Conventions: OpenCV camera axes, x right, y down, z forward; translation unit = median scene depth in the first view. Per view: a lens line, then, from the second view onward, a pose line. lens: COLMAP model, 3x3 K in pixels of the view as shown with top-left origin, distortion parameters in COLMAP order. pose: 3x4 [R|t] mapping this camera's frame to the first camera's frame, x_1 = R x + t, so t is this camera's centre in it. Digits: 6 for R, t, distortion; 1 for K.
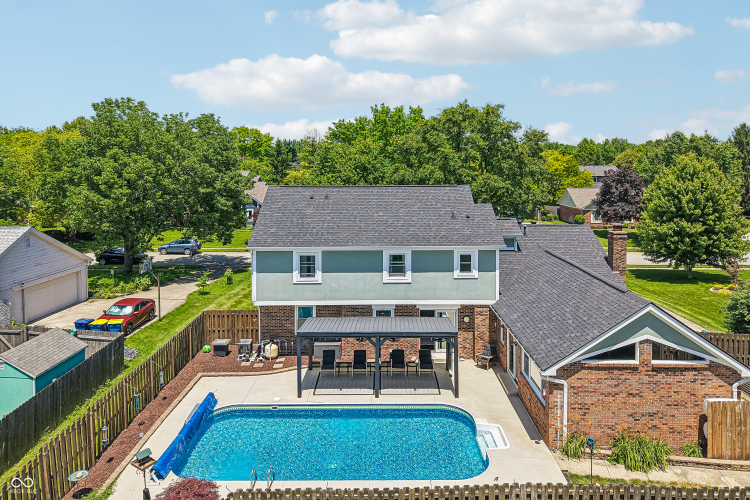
lens RADIAL K [[541.1, 0, 362.0], [0, 541.1, 183.7], [0, 0, 1]] dist [0.004093, -0.003288]
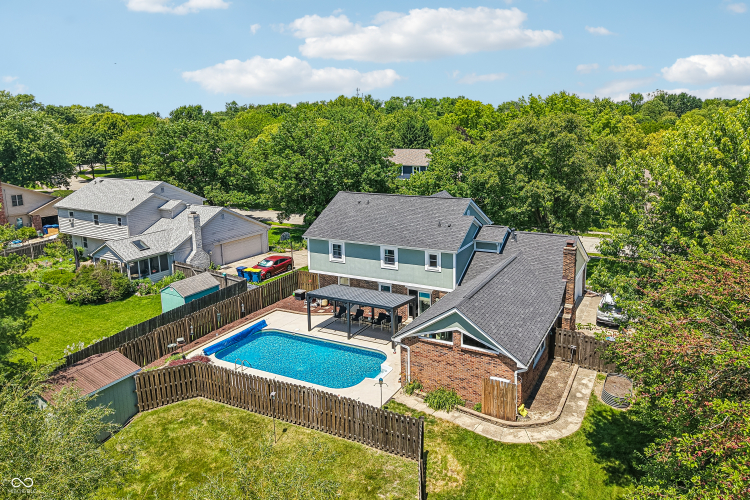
lens RADIAL K [[520.3, 0, 375.4], [0, 520.3, 215.1], [0, 0, 1]] dist [0.056586, -0.000464]
pose [[0.887036, 0.069311, -0.456467, 0.660651], [-0.003198, 0.989566, 0.144043, -0.160852], [0.461689, -0.126312, 0.878003, -0.226550]]
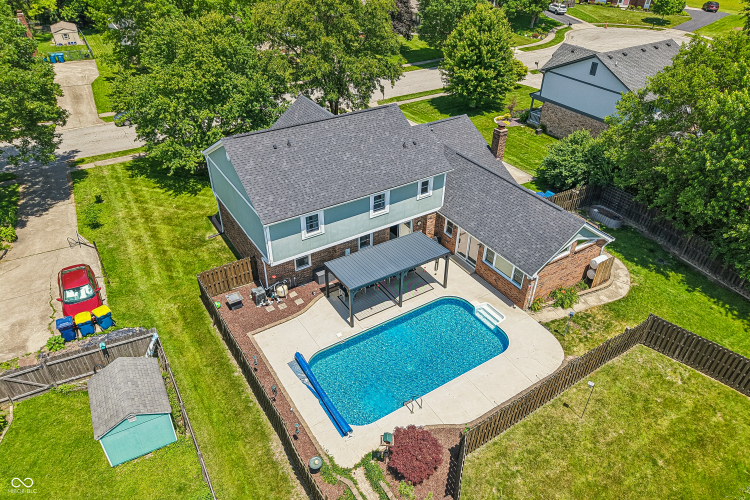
lens RADIAL K [[509.6, 0, 378.9], [0, 509.6, 273.9], [0, 0, 1]] dist [0.003194, 0.000357]
pose [[0.835901, -0.325644, 0.441843, -0.493988], [0.020494, 0.822946, 0.567750, -0.367346], [-0.548497, -0.465528, 0.694575, 0.131184]]
